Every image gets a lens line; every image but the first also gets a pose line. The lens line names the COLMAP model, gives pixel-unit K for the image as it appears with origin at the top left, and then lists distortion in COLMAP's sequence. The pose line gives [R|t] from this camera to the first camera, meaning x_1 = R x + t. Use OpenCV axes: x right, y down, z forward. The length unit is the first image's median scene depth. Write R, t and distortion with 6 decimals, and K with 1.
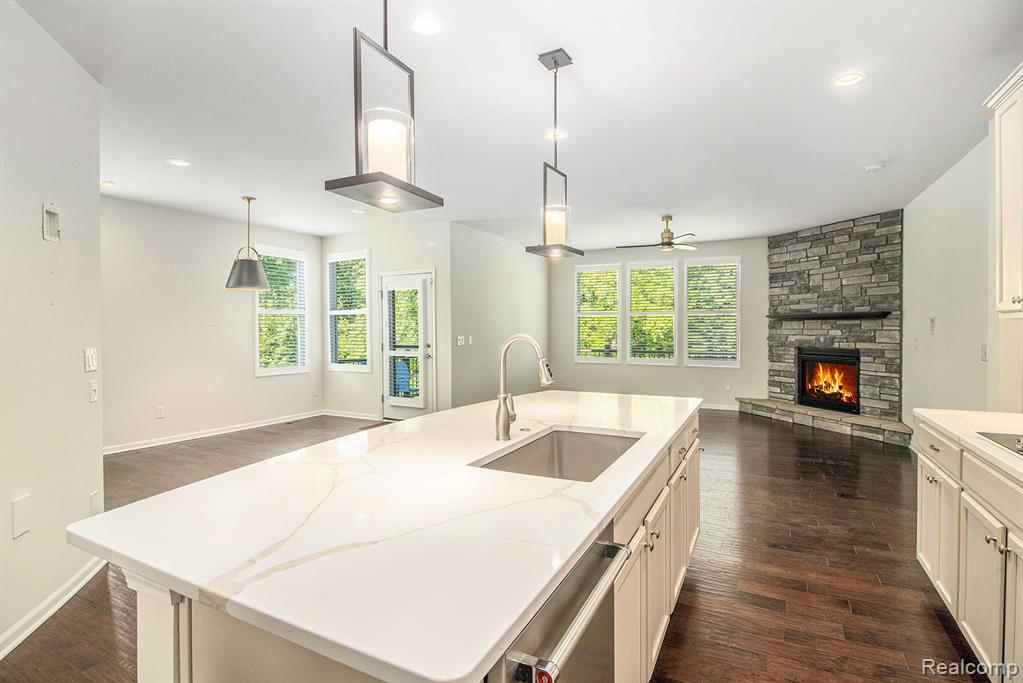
lens RADIAL K [[501.9, 0, 496.9], [0, 501.9, 320.2], [0, 0, 1]] dist [-0.000280, 0.000099]
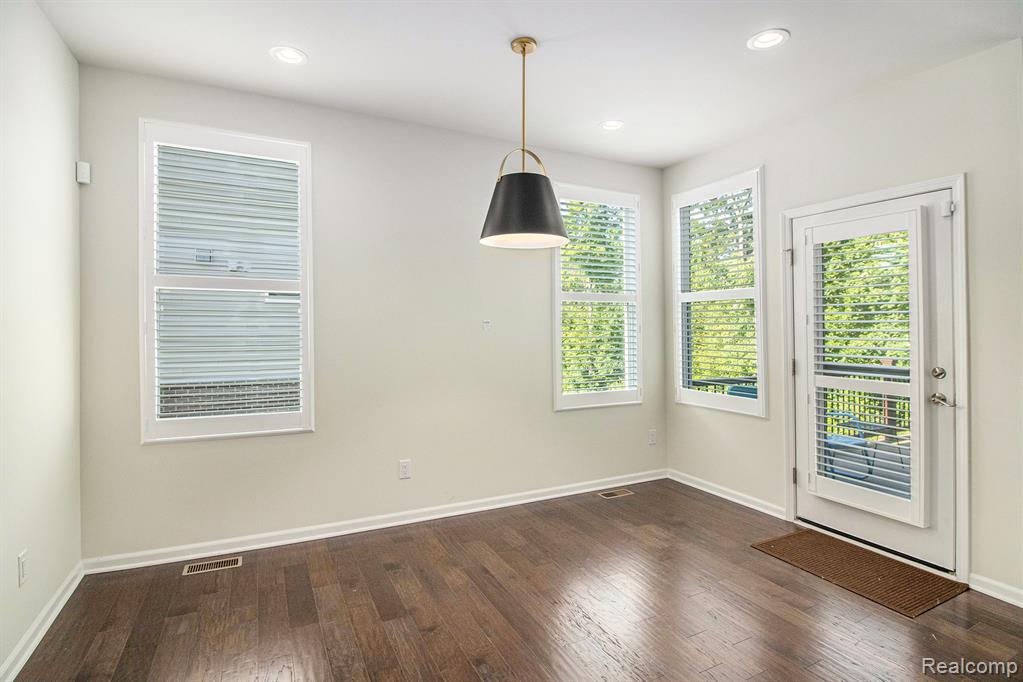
lens RADIAL K [[501.9, 0, 496.9], [0, 501.9, 319.7], [0, 0, 1]] dist [-0.000280, 0.000099]
pose [[0.813369, 0.001339, -0.581746, -0.182750], [0.000484, 0.999995, 0.002978, 0.007162], [0.581748, -0.002704, 0.813365, 0.454334]]
